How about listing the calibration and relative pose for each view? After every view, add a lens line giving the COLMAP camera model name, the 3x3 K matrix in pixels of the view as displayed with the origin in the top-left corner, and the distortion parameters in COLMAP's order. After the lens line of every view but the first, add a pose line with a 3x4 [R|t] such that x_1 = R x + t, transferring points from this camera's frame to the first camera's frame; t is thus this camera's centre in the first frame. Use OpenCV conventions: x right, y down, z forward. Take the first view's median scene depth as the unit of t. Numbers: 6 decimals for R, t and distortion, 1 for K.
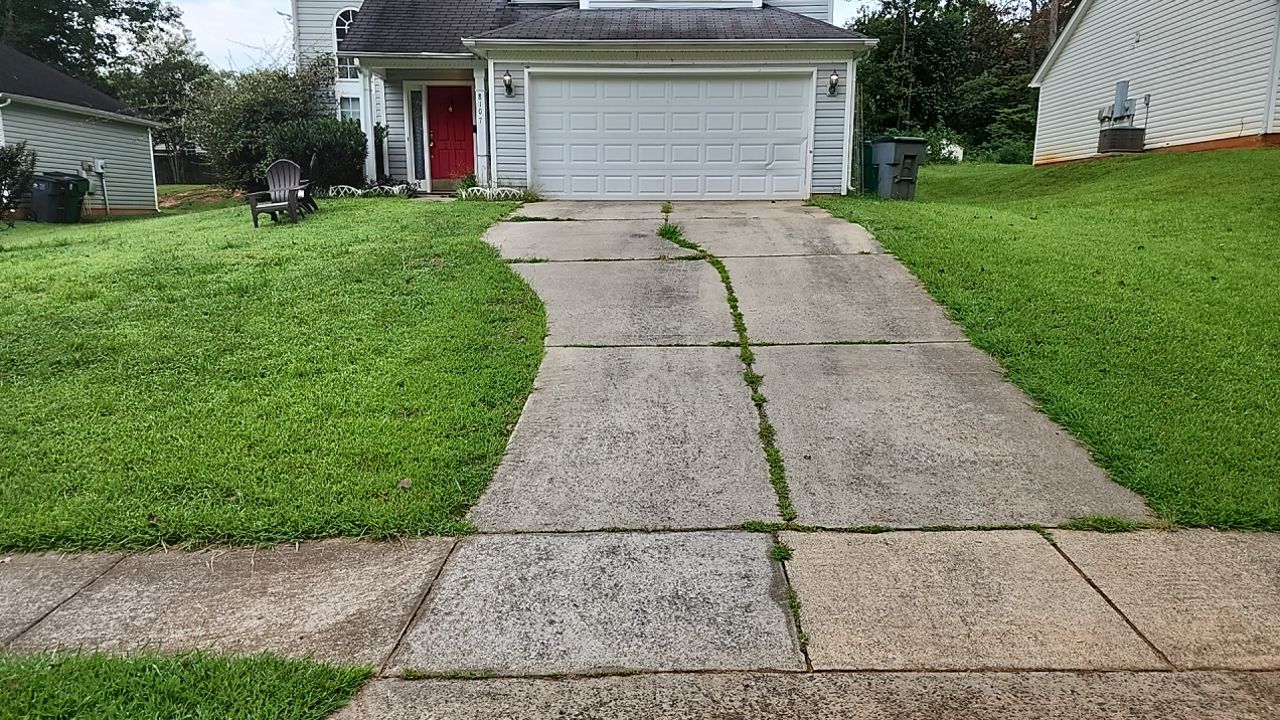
lens RADIAL K [[863.2, 0, 647.2], [0, 863.2, 374.0], [0, 0, 1]] dist [0.078846, -0.055010]
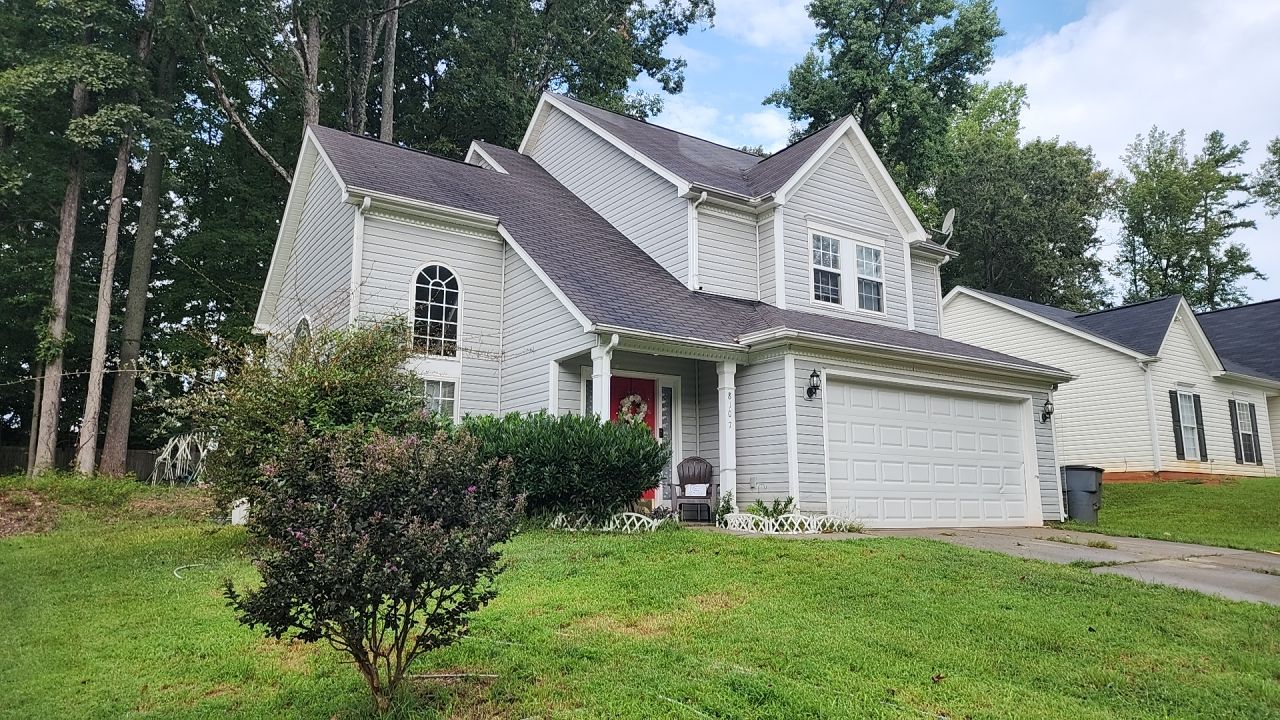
lens RADIAL K [[863.2, 0, 639.0], [0, 863.2, 358.9], [0, 0, 1]] dist [0.078846, -0.055010]
pose [[0.814688, 0.097932, 0.571570, -0.601365], [0.108551, 0.942461, -0.316203, -0.099026], [-0.569649, 0.319651, 0.757181, 0.390033]]
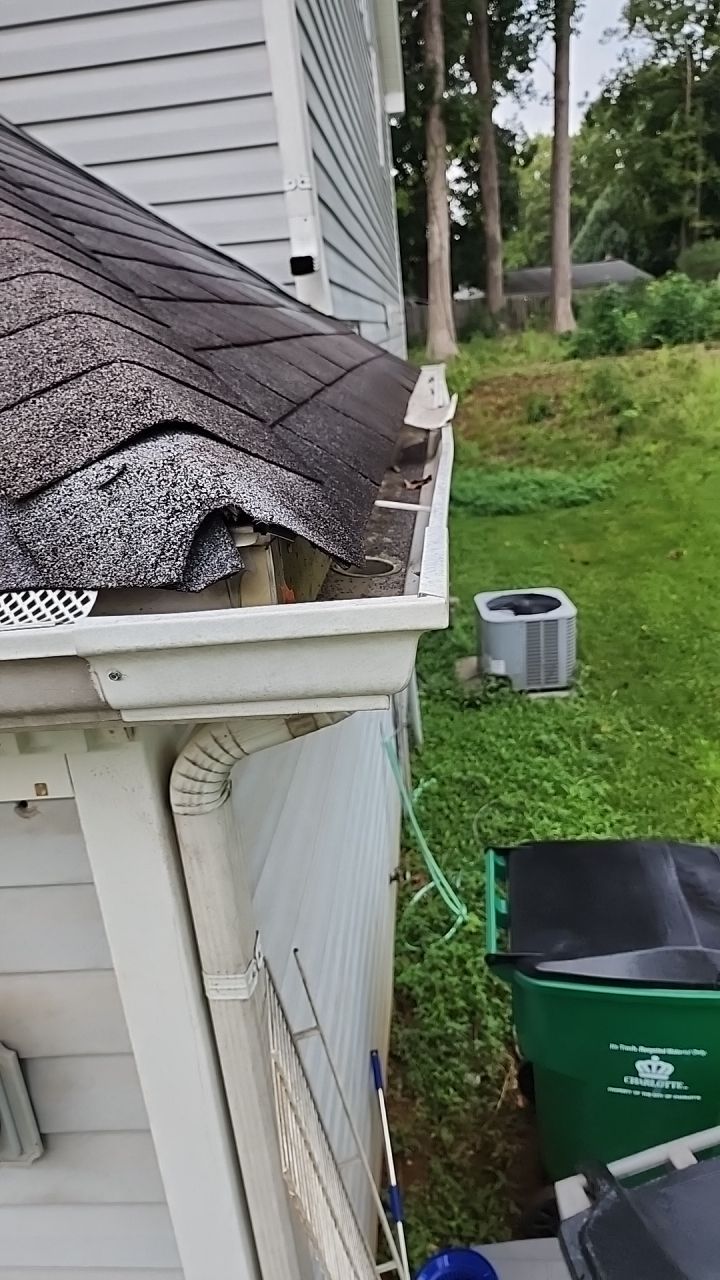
lens RADIAL K [[863.2, 0, 383.7], [0, 863.2, 644.8], [0, 0, 1]] dist [0.078846, -0.055010]
pose [[0.995349, -0.080701, -0.052606, 0.187428], [0.088392, 0.982210, 0.165682, -0.311317], [0.038300, -0.169562, 0.984775, 0.767422]]
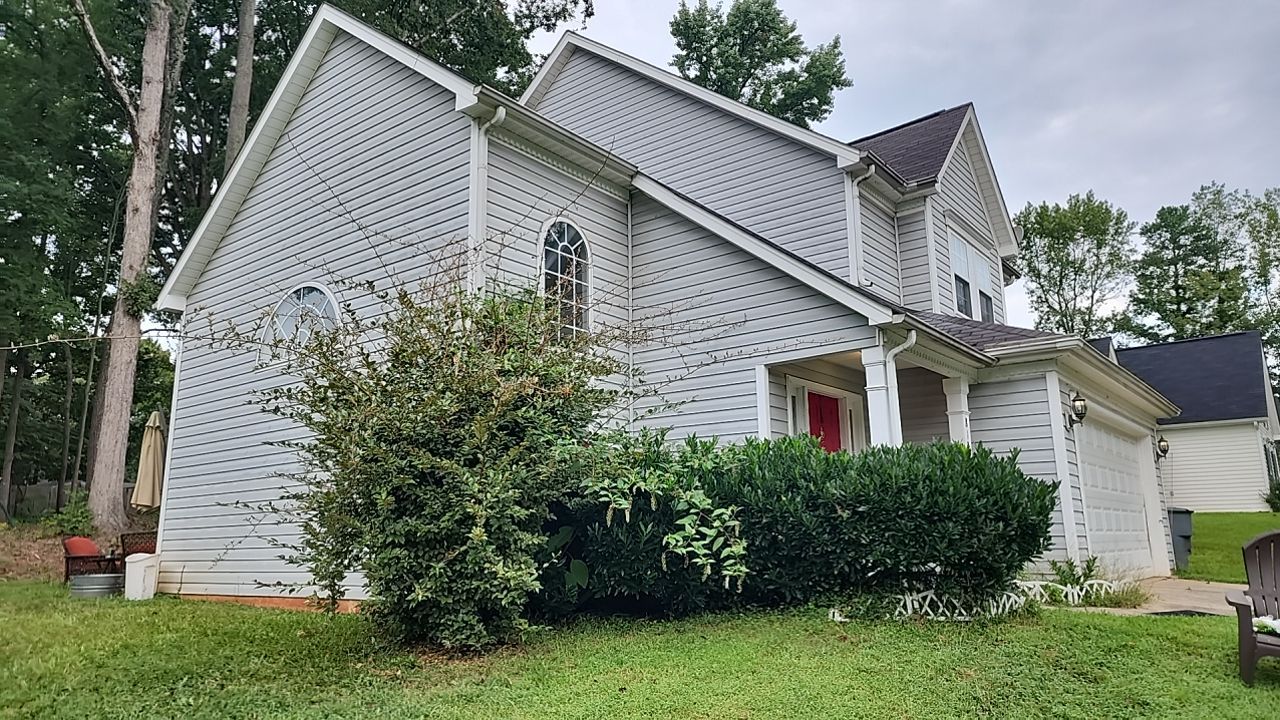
lens RADIAL K [[863.2, 0, 653.3], [0, 863.2, 350.1], [0, 0, 1]] dist [0.078846, -0.055010]
pose [[0.592386, 0.161065, 0.789390, -0.687345], [0.162785, 0.935674, -0.313073, -0.181991], [-0.789038, 0.313961, 0.528061, 0.718969]]
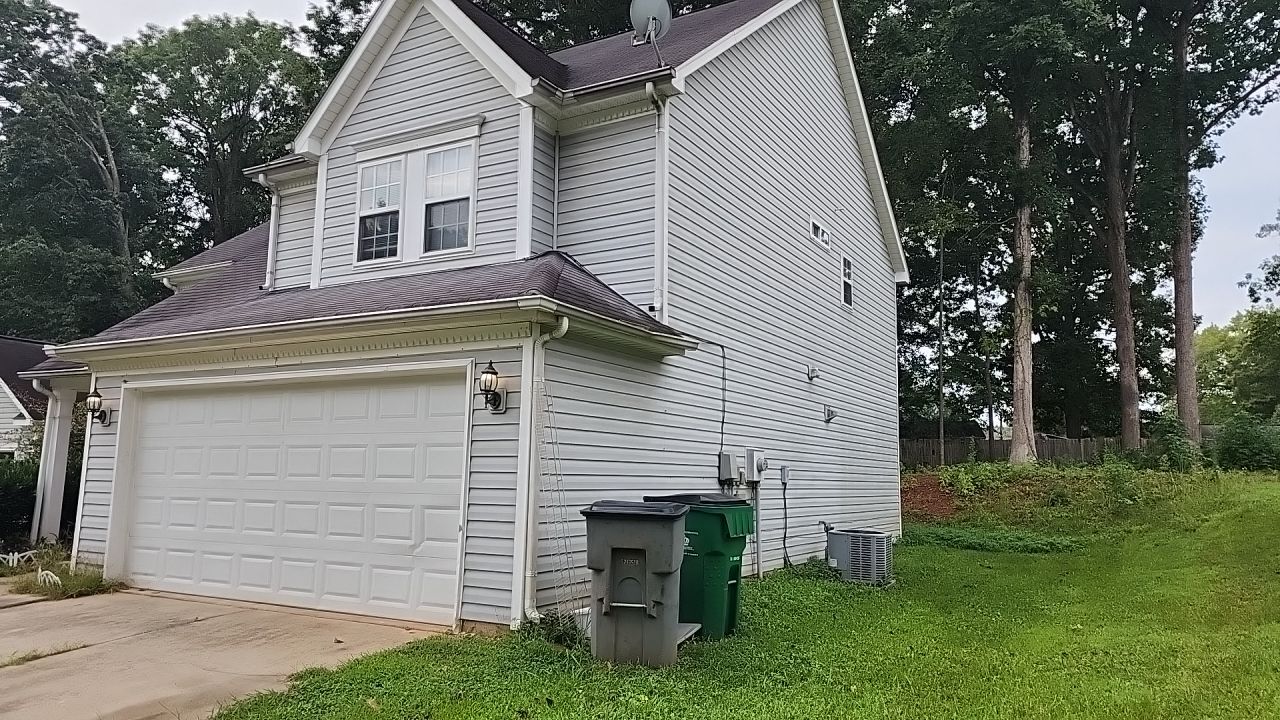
lens RADIAL K [[863.2, 0, 643.3], [0, 863.2, 369.4], [0, 0, 1]] dist [0.078846, -0.055010]
pose [[0.877471, -0.047512, -0.477270, 0.406795], [-0.100399, 0.954841, -0.279639, -0.176245], [0.469004, 0.293293, 0.833076, 0.515794]]
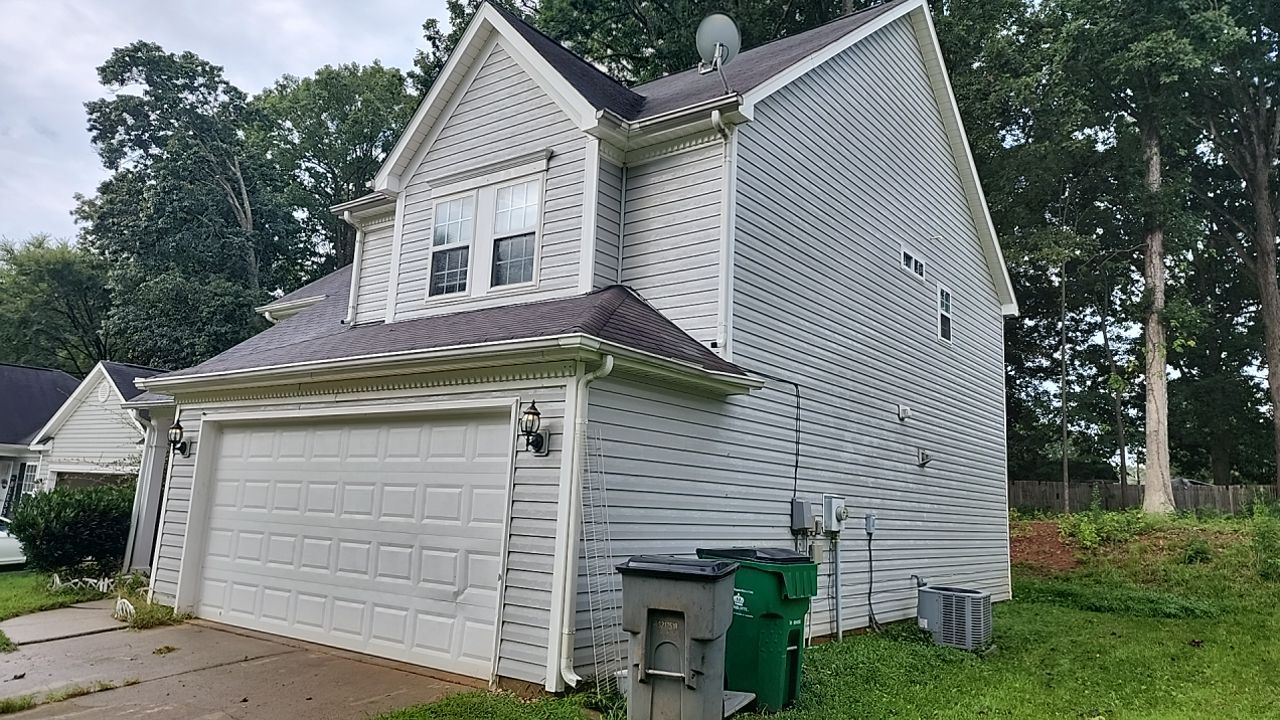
lens RADIAL K [[863.2, 0, 647.4], [0, 863.2, 356.4], [0, 0, 1]] dist [0.078846, -0.055010]
pose [[0.812826, -0.065320, -0.578833, 0.417130], [-0.145799, 0.939250, -0.310729, -0.191030], [0.563965, 0.336962, 0.753923, 0.546905]]
